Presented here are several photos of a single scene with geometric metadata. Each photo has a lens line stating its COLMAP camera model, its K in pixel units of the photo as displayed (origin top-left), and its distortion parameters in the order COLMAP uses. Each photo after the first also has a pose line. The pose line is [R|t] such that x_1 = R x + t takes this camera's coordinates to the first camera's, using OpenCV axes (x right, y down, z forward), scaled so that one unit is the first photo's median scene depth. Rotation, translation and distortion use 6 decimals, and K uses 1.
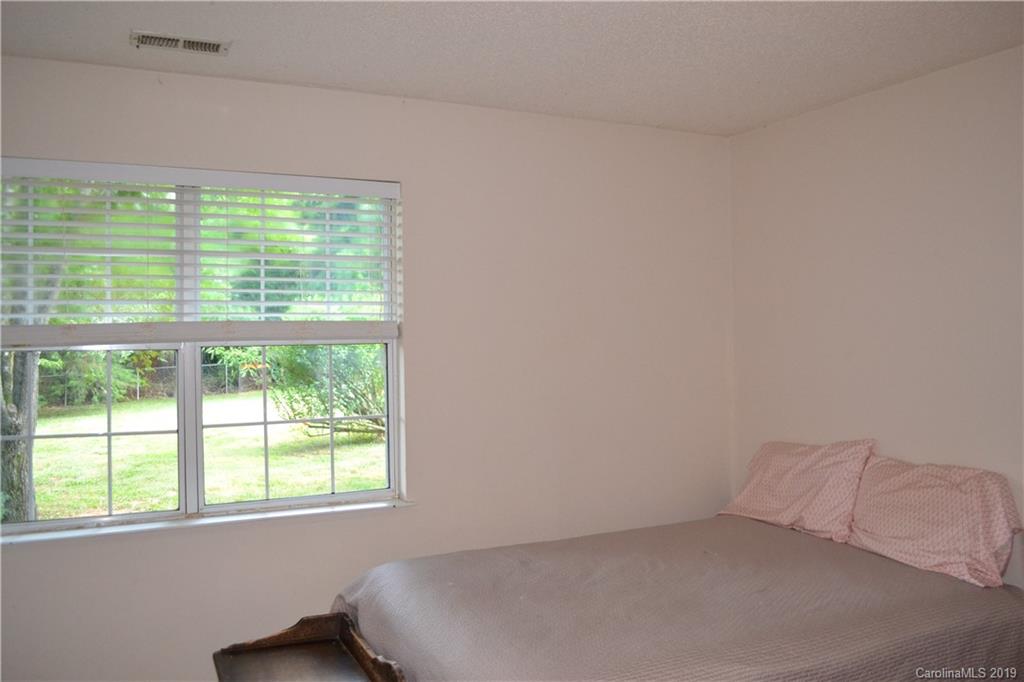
lens RADIAL K [[823.4, 0, 510.1], [0, 823.4, 344.6], [0, 0, 1]] dist [-0.072153, -0.003117]
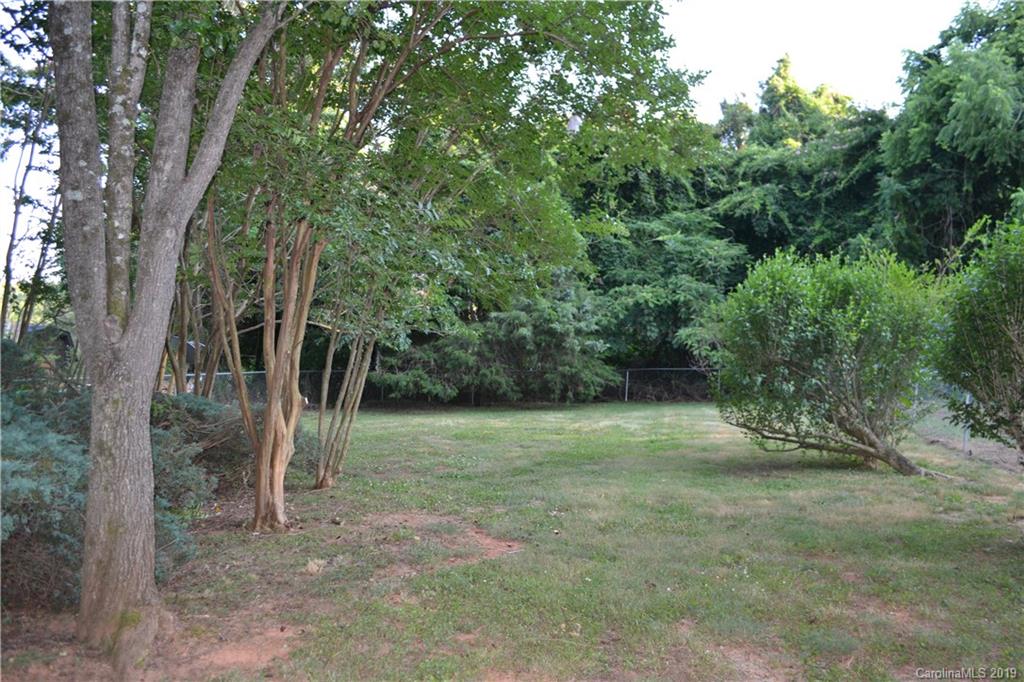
lens RADIAL K [[823.4, 0, 515.8], [0, 823.4, 339.7], [0, 0, 1]] dist [-0.072153, -0.003117]
pose [[0.811178, 0.028480, -0.584105, -0.005915], [-0.047748, 0.998704, -0.017615, 0.039507], [0.582847, 0.042179, 0.811487, 0.299770]]
